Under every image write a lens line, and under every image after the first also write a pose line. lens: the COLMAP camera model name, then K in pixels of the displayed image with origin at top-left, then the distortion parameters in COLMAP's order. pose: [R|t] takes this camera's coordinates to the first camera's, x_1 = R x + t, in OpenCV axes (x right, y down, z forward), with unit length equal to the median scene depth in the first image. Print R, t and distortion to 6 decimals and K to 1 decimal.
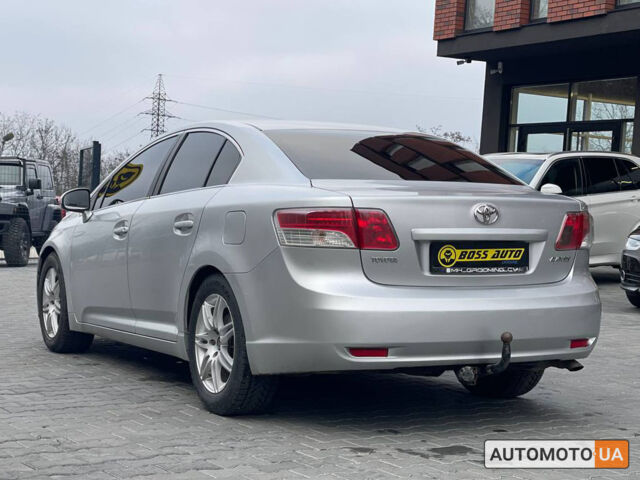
lens RADIAL K [[1248.3, 0, 320.0], [0, 1248.3, 240.0], [0, 0, 1]] dist [0.166641, 0.081211]
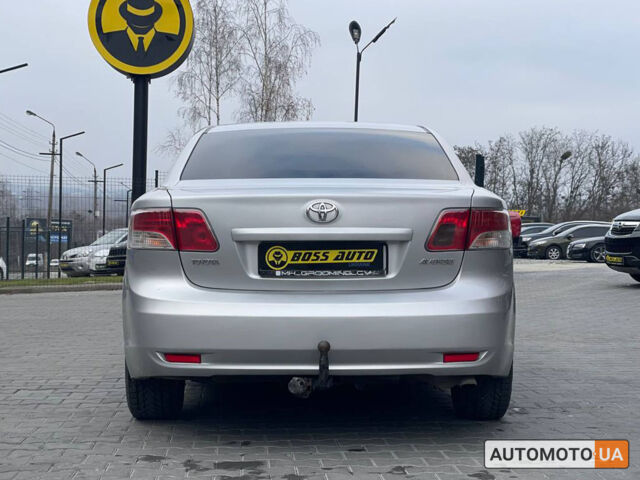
lens RADIAL K [[1248.3, 0, 320.0], [0, 1248.3, 240.0], [0, 0, 1]] dist [0.166641, 0.081211]
pose [[0.886805, -0.010631, -0.462021, 0.554745], [0.004049, 0.999876, -0.015235, 0.013741], [0.462125, 0.011640, 0.886738, 0.187335]]
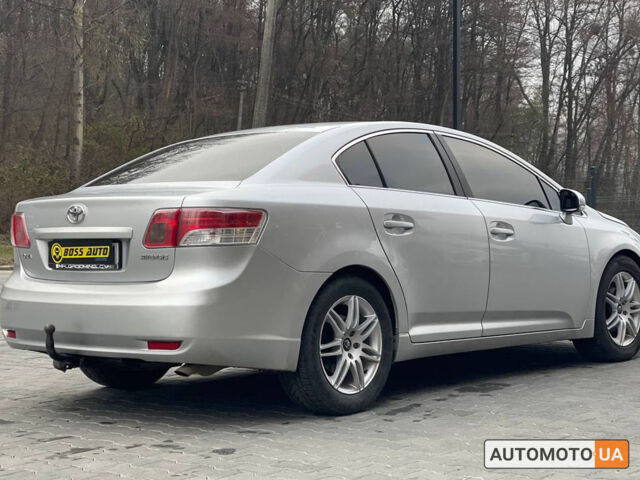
lens RADIAL K [[1248.3, 0, 320.0], [0, 1248.3, 240.0], [0, 0, 1]] dist [0.166641, 0.081211]
pose [[0.332389, -0.011886, -0.943068, 1.210531], [-0.006076, 0.999873, -0.014743, 0.016119], [0.943123, 0.010630, 0.332274, 0.841740]]
